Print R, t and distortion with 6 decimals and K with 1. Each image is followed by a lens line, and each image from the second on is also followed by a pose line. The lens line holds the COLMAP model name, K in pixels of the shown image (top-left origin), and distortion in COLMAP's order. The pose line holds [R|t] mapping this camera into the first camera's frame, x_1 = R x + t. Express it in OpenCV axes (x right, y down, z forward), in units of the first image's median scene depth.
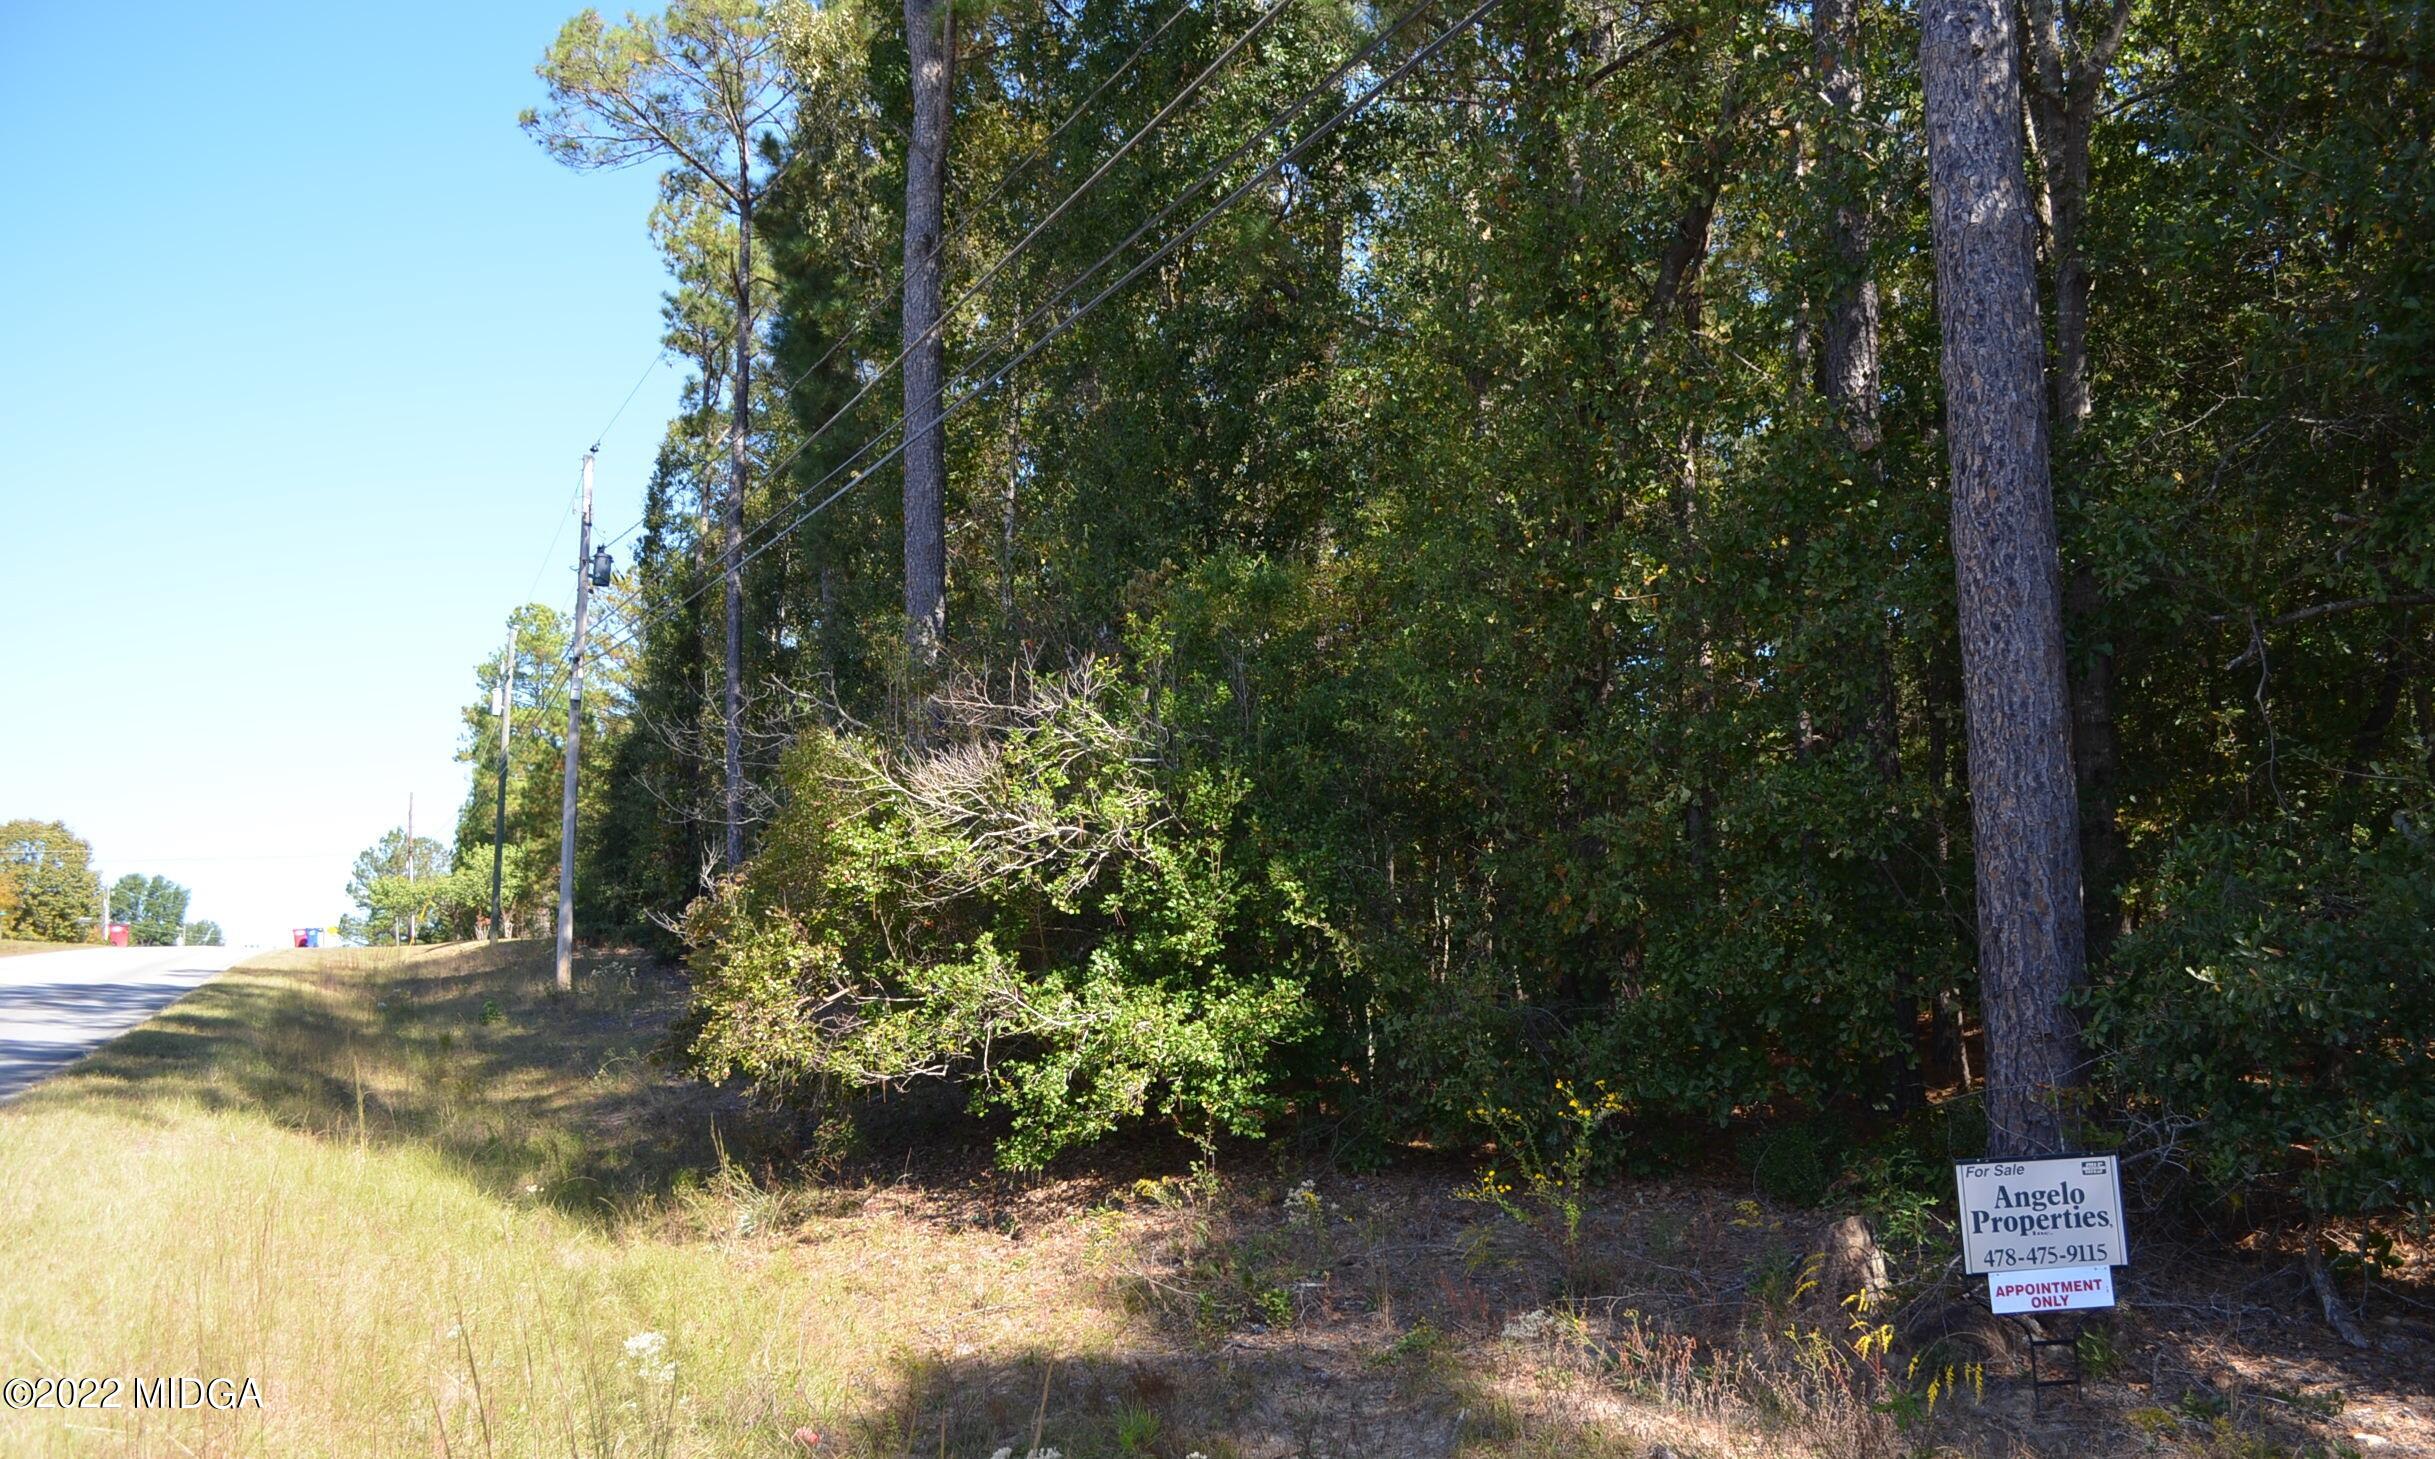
lens RADIAL K [[1945.1, 0, 1215.4], [0, 1945.1, 723.4], [0, 0, 1]] dist [-0.077791, 0.011662]
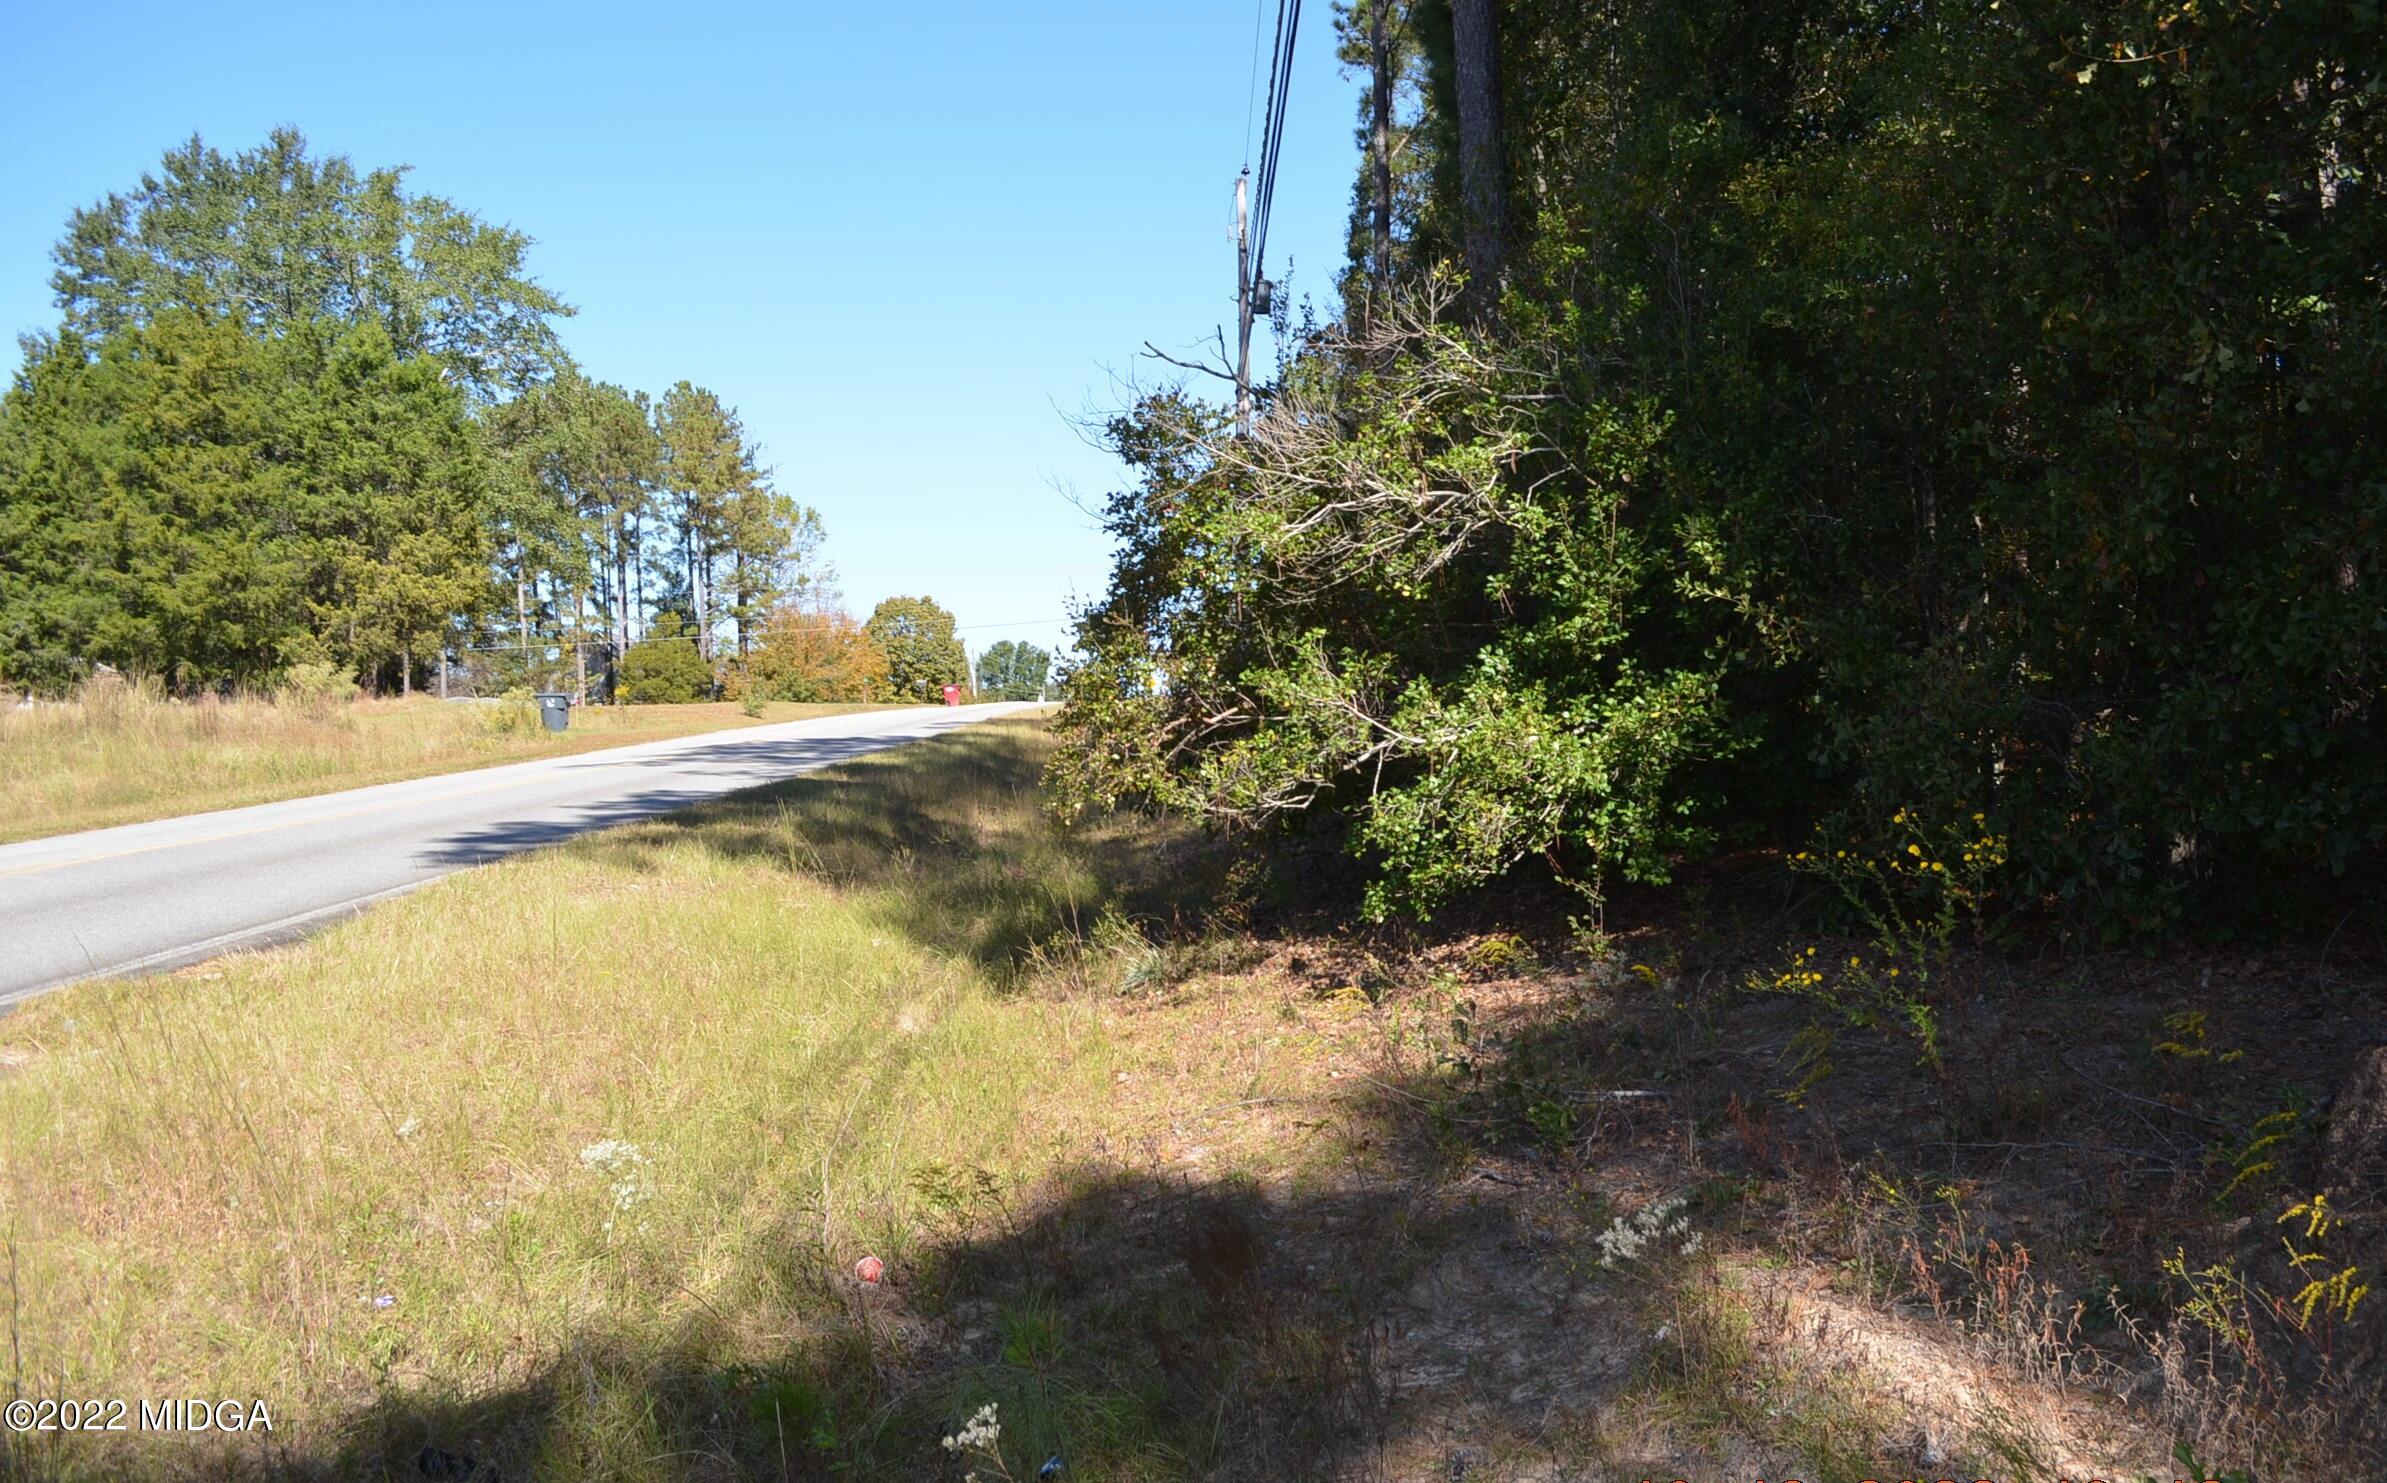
lens RADIAL K [[1964.9, 0, 1194.2], [0, 1964.9, 751.8], [0, 0, 1]] dist [-0.080793, 0.007818]
pose [[0.915317, -0.021012, -0.402185, 0.154124], [0.081319, 0.987711, 0.133469, 0.045195], [0.394439, -0.154872, 0.905777, 0.241057]]
